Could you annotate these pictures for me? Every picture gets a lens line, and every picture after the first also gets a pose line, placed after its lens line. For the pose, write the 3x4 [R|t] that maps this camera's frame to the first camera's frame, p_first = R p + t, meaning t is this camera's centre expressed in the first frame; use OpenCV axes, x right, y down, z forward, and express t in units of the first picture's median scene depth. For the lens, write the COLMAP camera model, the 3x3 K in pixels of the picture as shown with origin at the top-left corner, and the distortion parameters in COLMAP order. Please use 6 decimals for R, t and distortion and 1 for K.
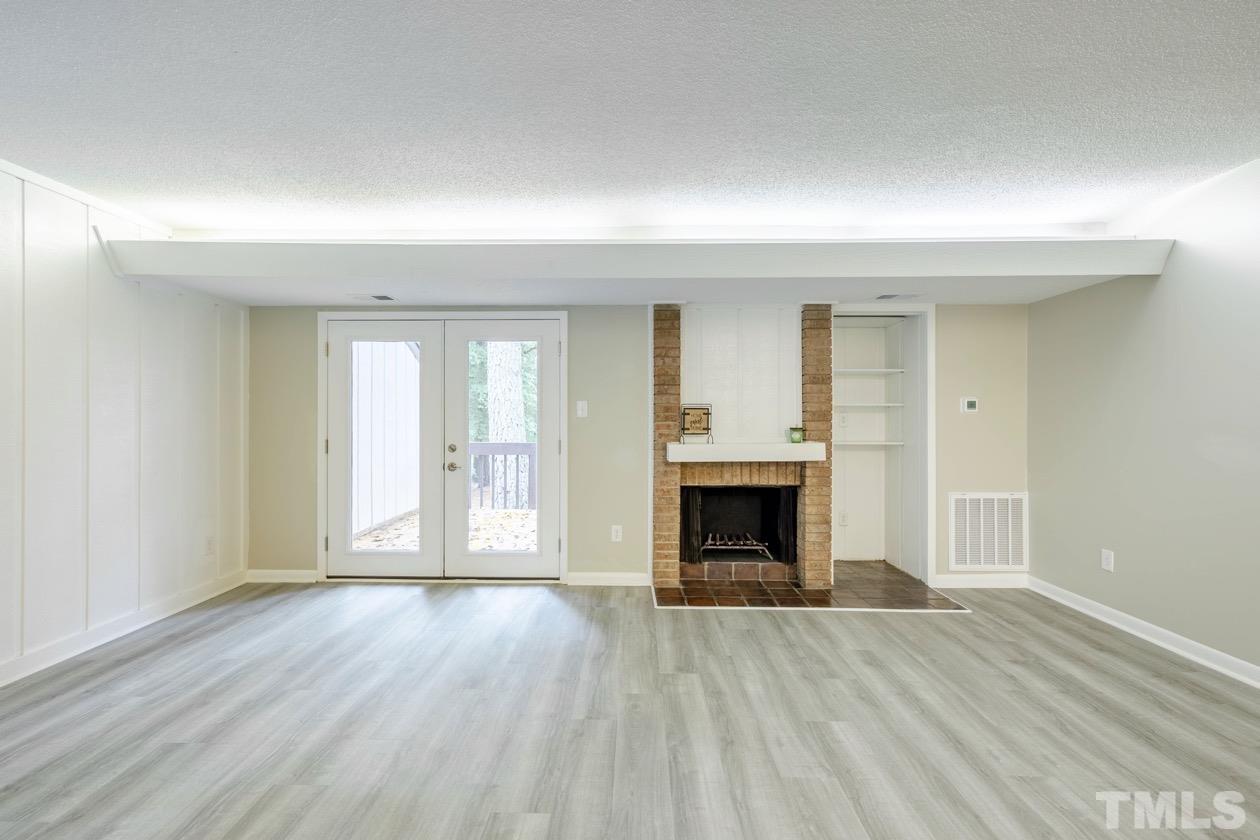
lens RADIAL K [[539.4, 0, 620.9], [0, 539.4, 419.7], [0, 0, 1]] dist [-0.001255, 0.000215]
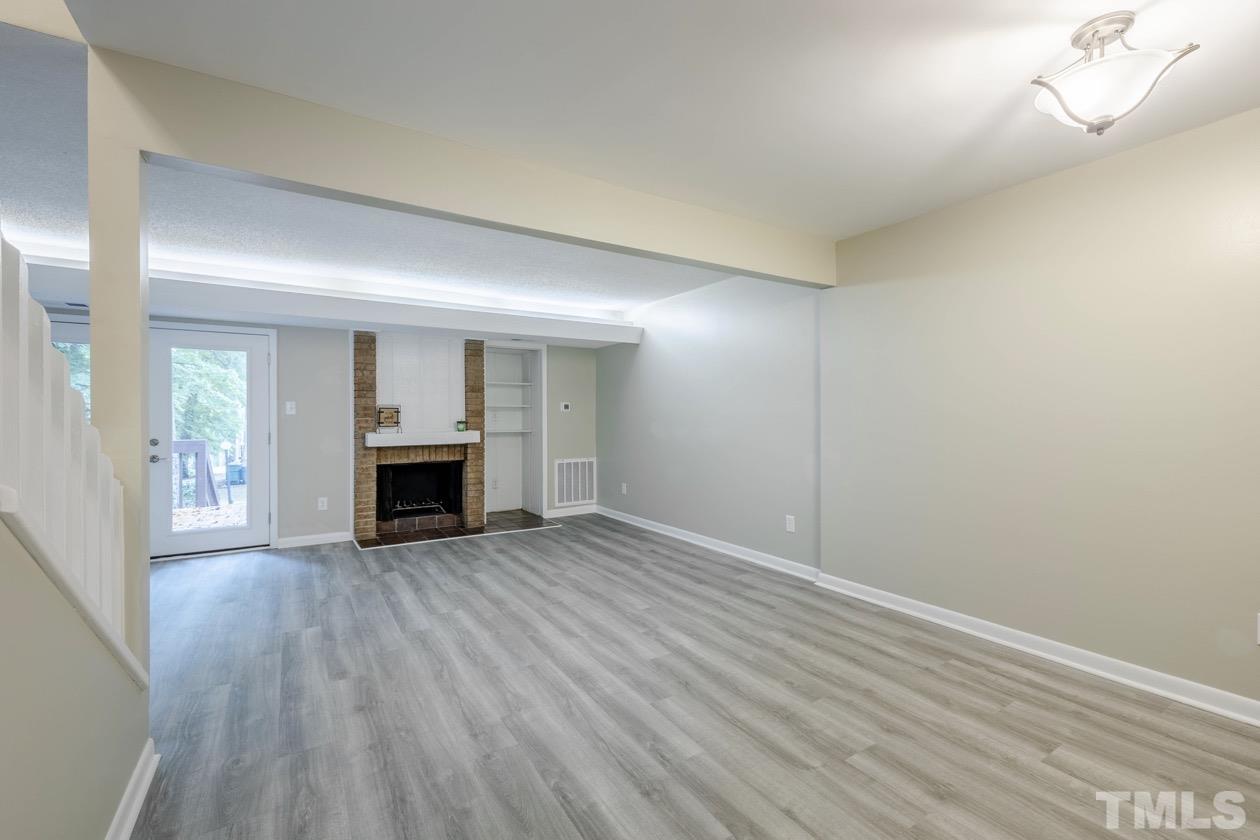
lens RADIAL K [[539.4, 0, 627.7], [0, 539.4, 417.0], [0, 0, 1]] dist [-0.001255, 0.000215]
pose [[0.830327, -0.004054, 0.557262, -0.124707], [0.004489, 0.999990, 0.000586, 0.004552], [-0.557259, 0.002015, 0.830337, -0.500871]]
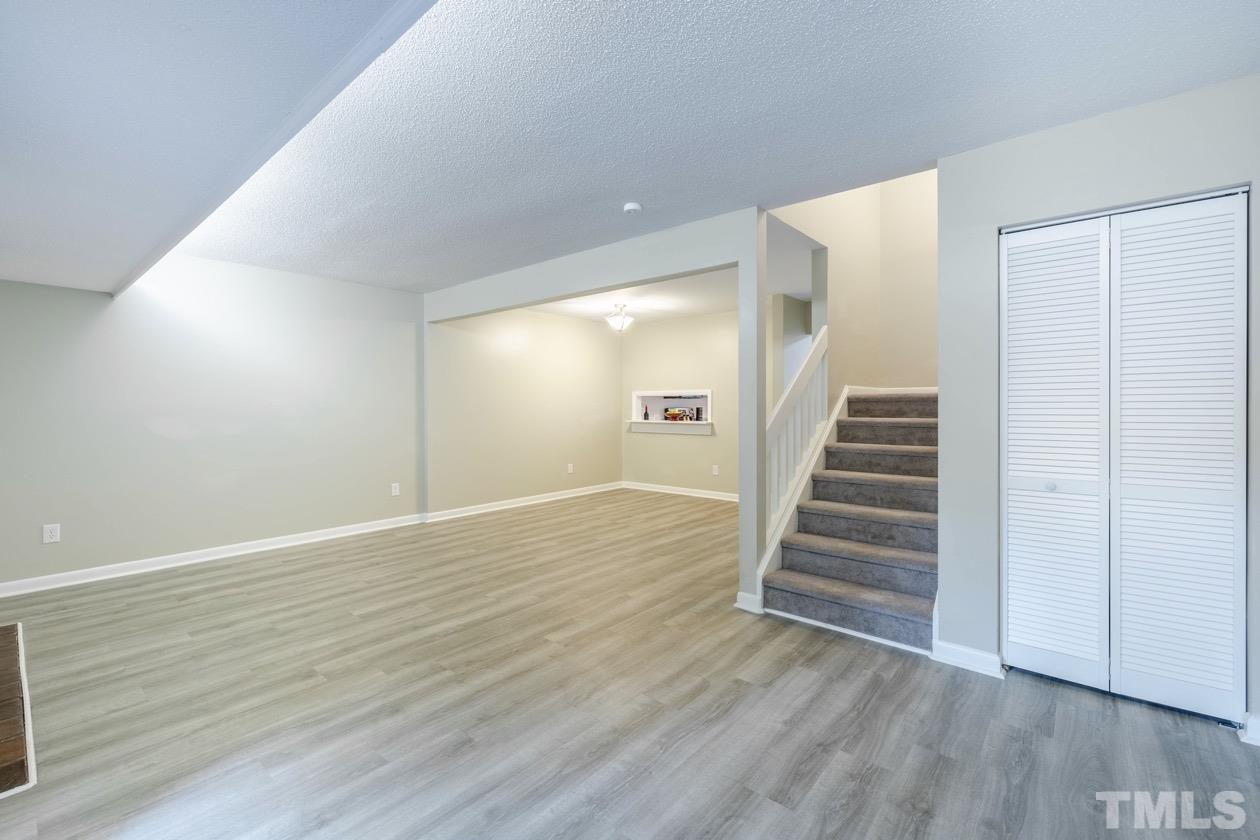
lens RADIAL K [[539.4, 0, 615.9], [0, 539.4, 405.7], [0, 0, 1]] dist [-0.001255, 0.000215]
pose [[-0.771543, 0.001770, 0.636175, -0.612205], [0.005944, 0.999973, 0.004426, -0.003662], [-0.636149, 0.007196, -0.771532, 0.946009]]
